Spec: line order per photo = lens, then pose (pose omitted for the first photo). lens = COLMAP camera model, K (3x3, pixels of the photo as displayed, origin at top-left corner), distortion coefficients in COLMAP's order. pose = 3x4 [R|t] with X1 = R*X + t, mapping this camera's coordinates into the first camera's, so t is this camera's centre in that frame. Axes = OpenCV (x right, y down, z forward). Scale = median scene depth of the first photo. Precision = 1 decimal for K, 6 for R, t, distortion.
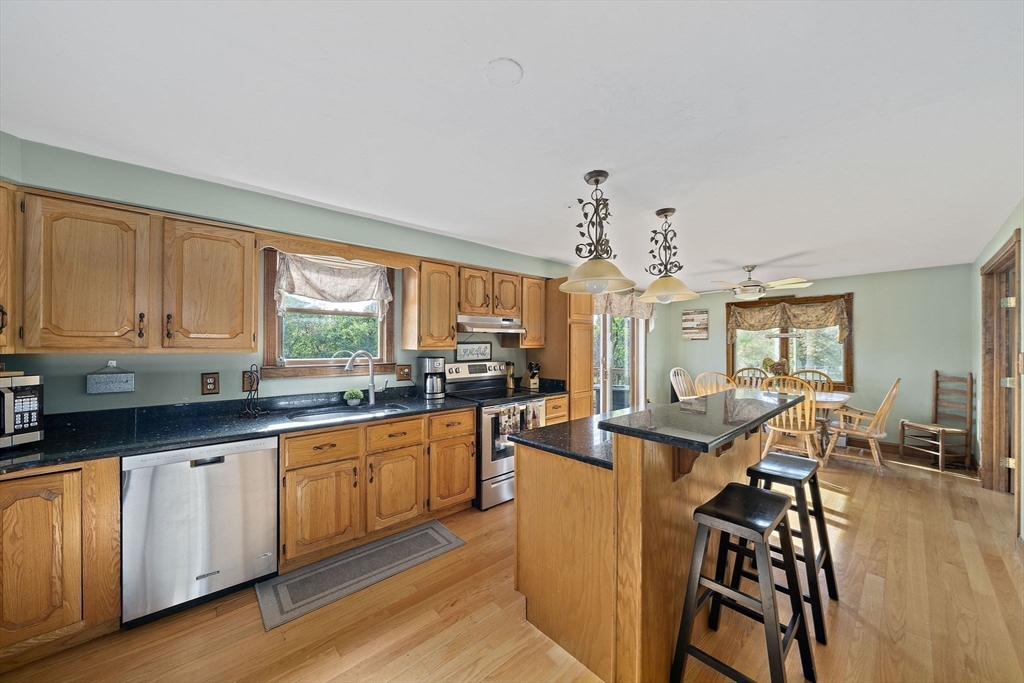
lens RADIAL K [[360.7, 0, 512.0], [0, 360.7, 341.5], [0, 0, 1]] dist [0.000397, 0.000137]
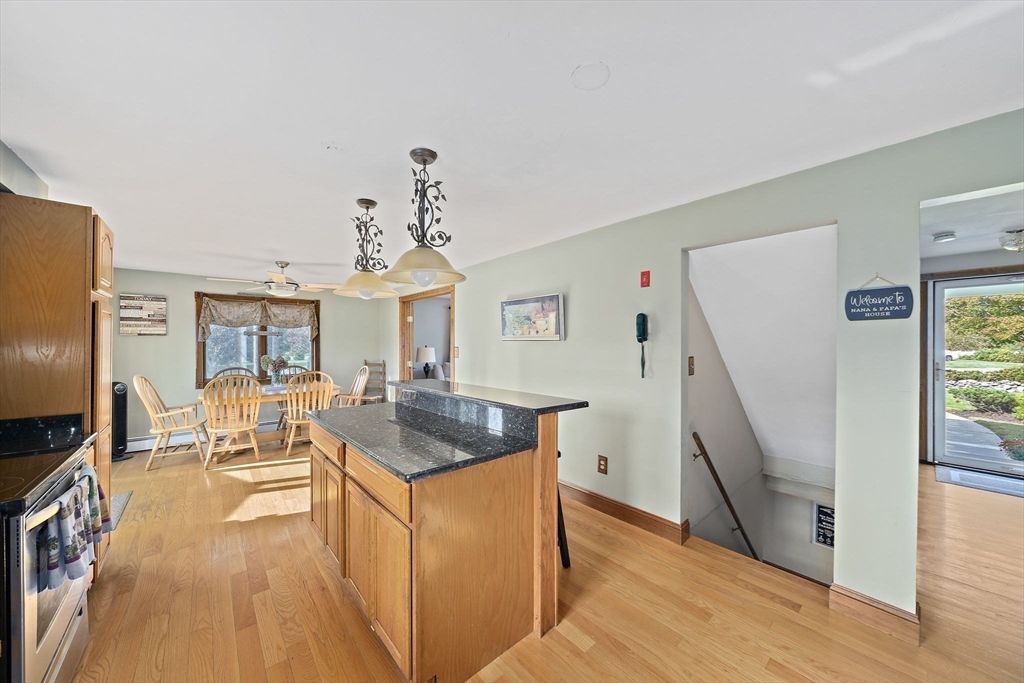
lens RADIAL K [[360.7, 0, 512.0], [0, 360.7, 341.5], [0, 0, 1]] dist [0.000397, 0.000137]
pose [[0.026219, 0.005243, 0.999642, -0.390146], [-0.012222, 0.999913, -0.004924, 0.004461], [-0.999582, -0.012089, 0.026281, 0.447061]]
